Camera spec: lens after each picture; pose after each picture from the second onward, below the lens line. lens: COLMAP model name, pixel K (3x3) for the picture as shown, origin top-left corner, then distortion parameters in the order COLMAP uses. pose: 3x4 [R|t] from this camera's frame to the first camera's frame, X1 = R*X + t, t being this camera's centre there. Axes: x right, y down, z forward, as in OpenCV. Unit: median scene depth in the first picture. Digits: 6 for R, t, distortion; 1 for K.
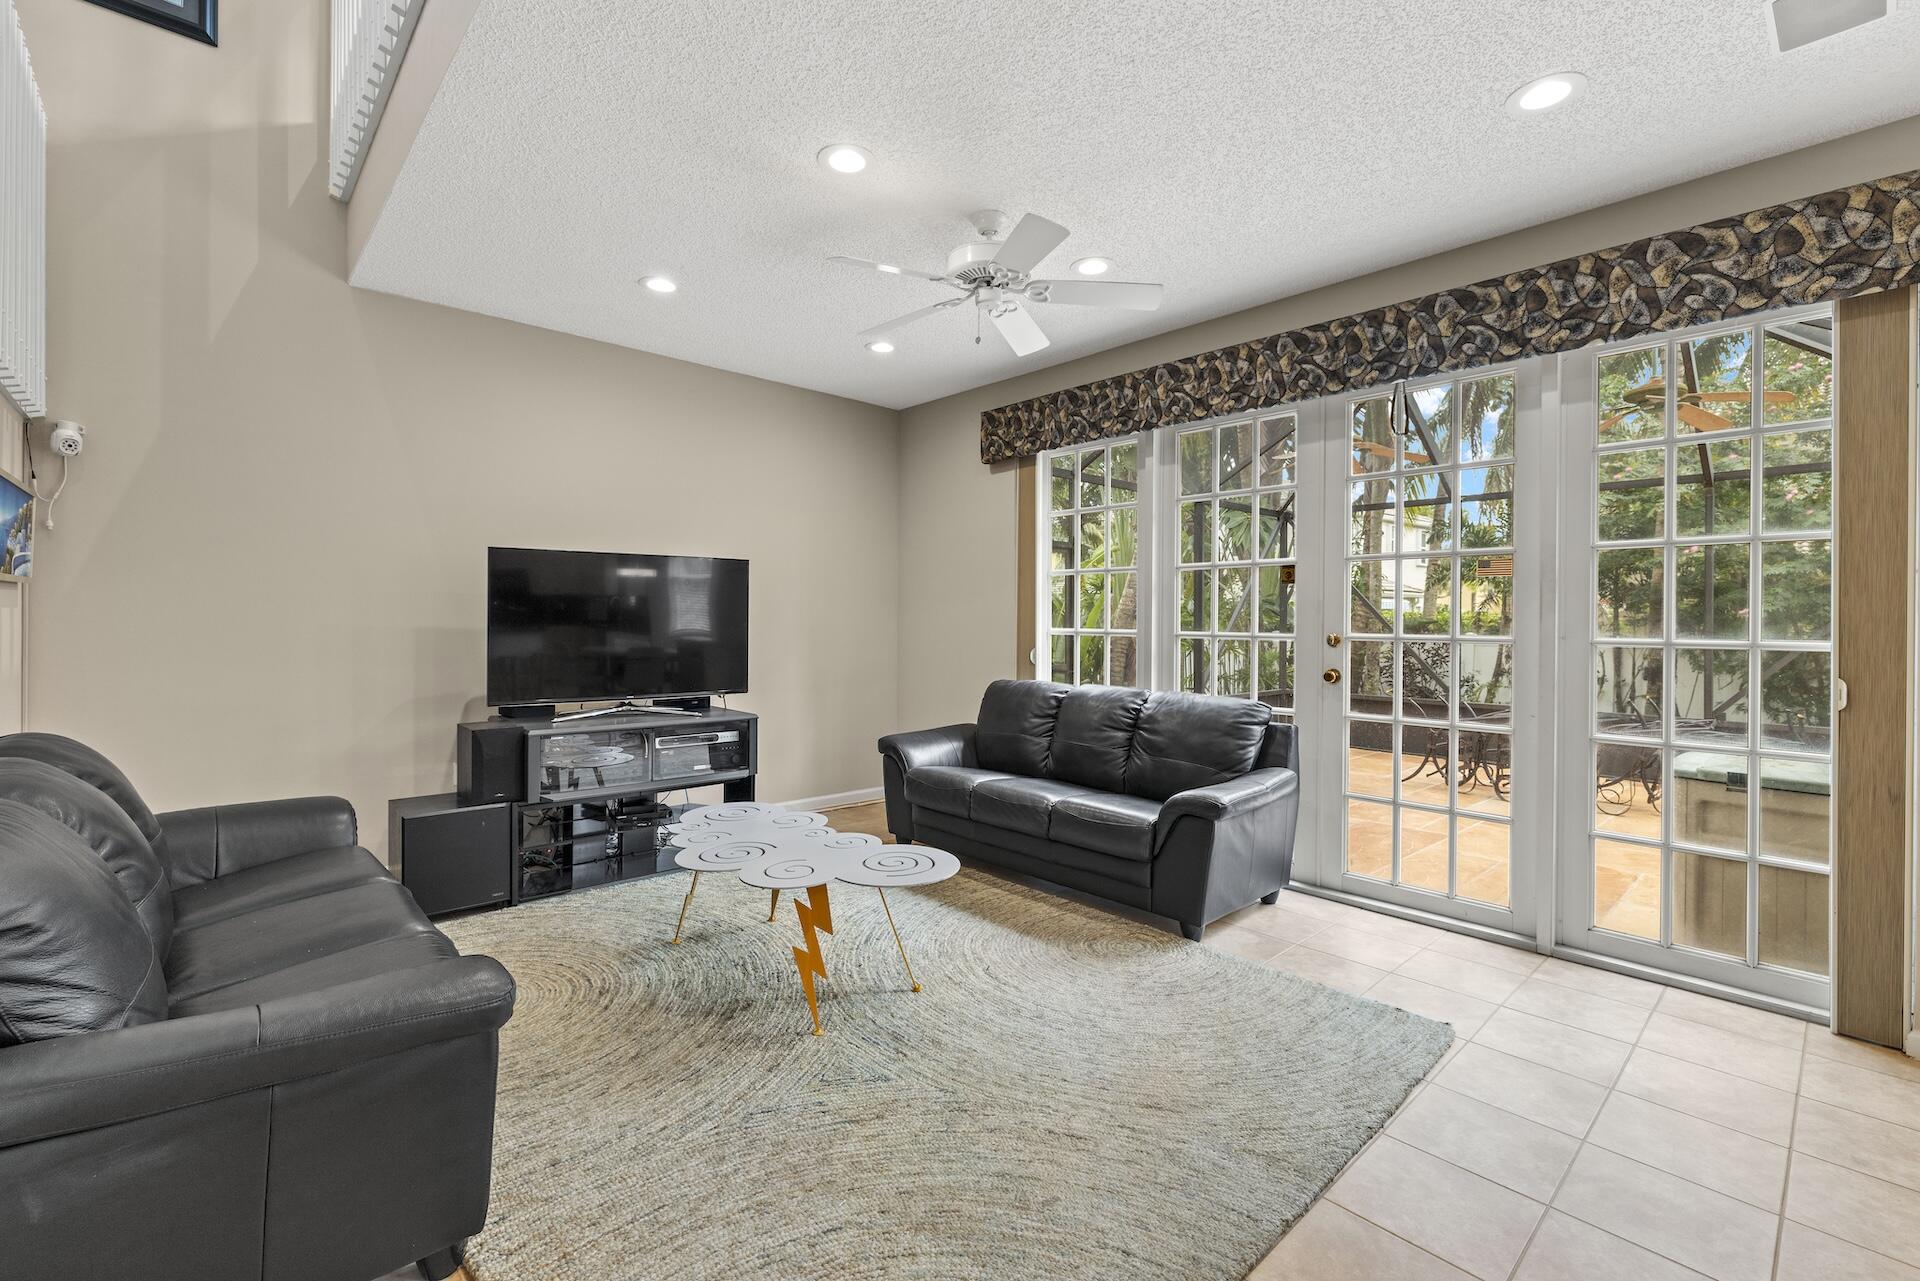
lens RADIAL K [[819.8, 0, 972.4], [0, 819.8, 629.2], [0, 0, 1]] dist [-0.003994, 0.002086]
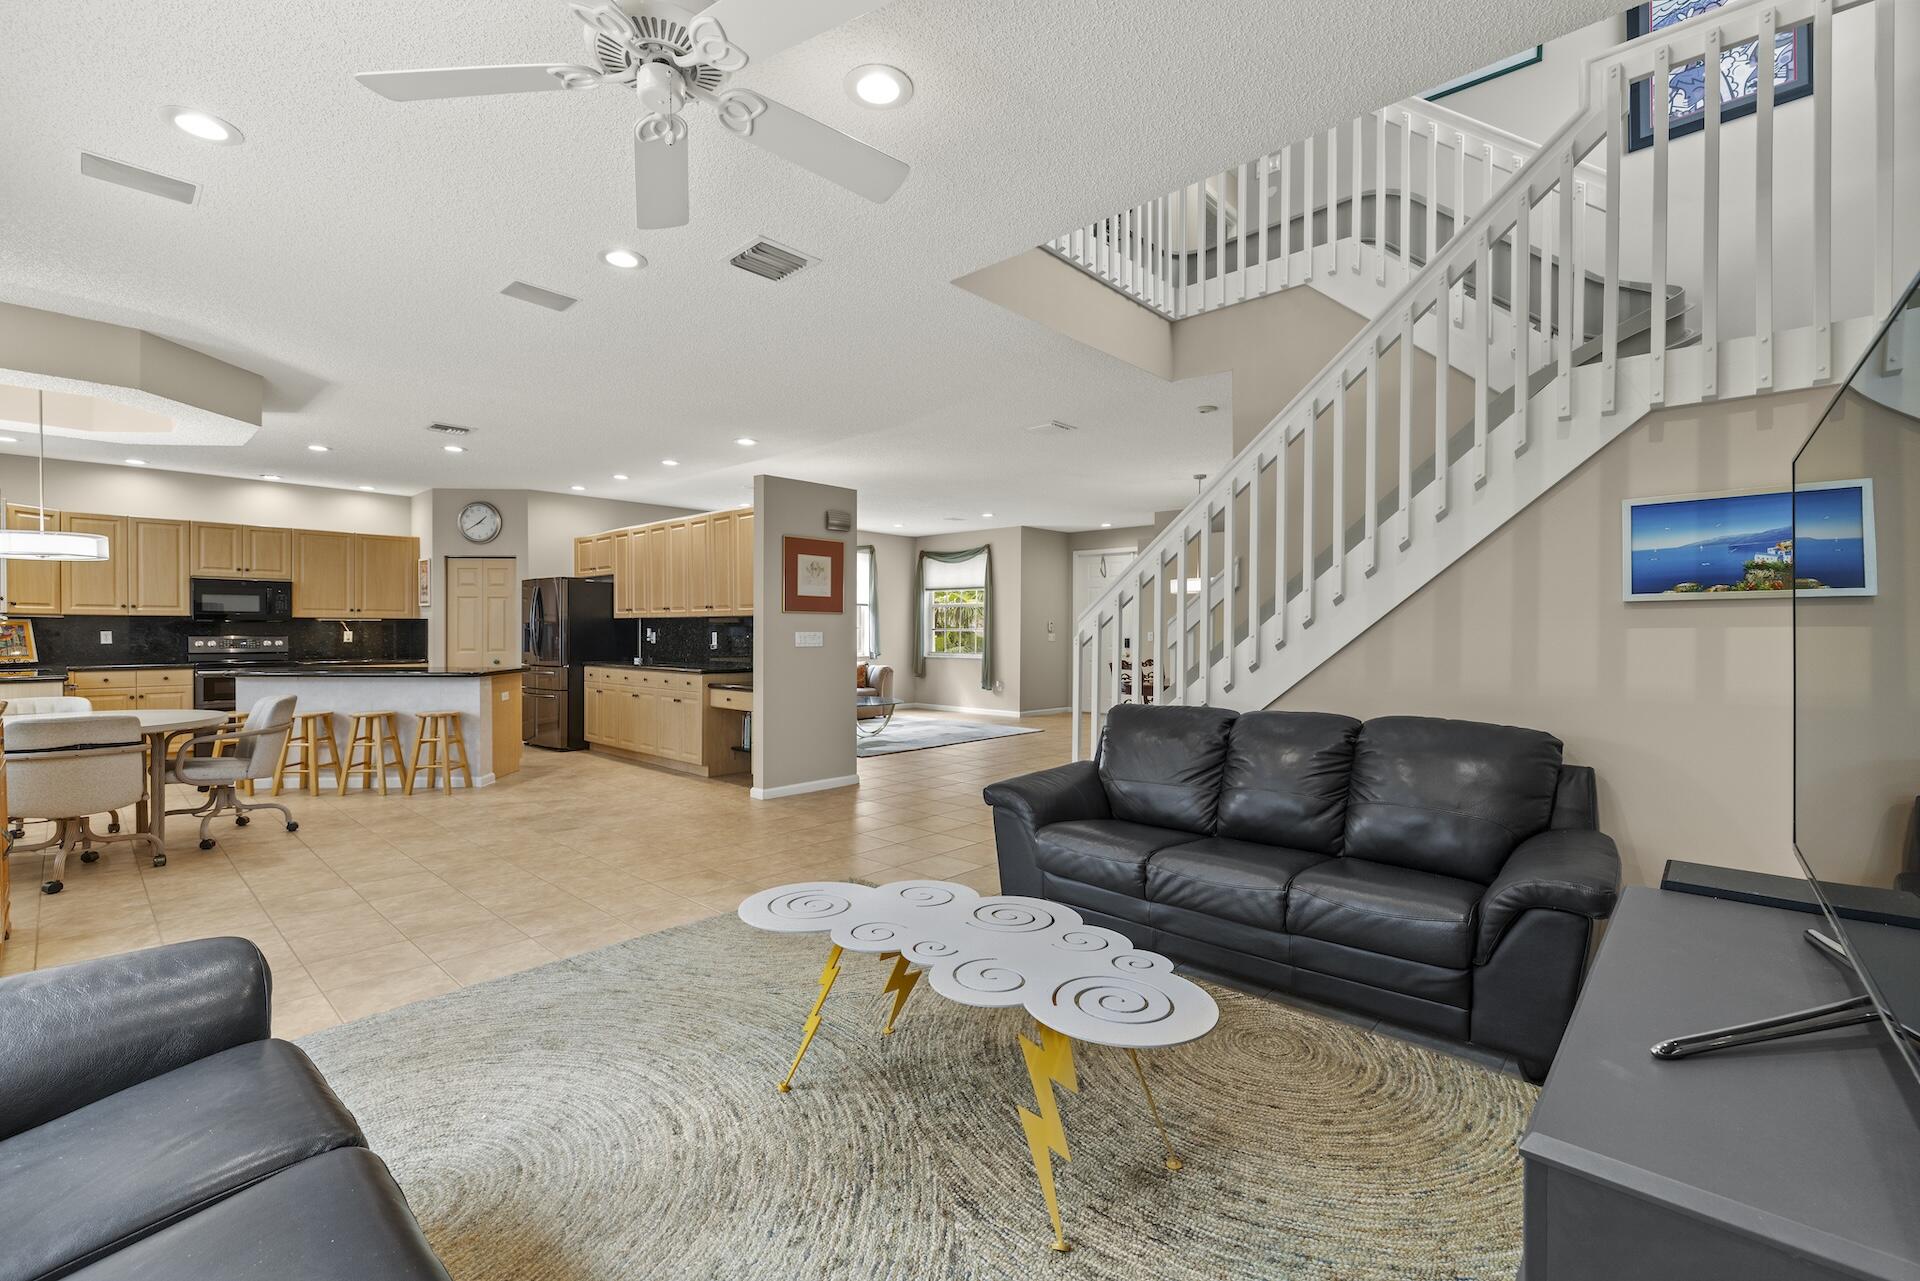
lens RADIAL K [[819.8, 0, 968.1], [0, 819.8, 641.7], [0, 0, 1]] dist [-0.003994, 0.002086]
pose [[-0.996759, -0.013068, -0.079376, -0.154100], [-0.014856, 0.999648, 0.021976, -0.016579], [0.079061, 0.023084, -0.996602, 1.561683]]
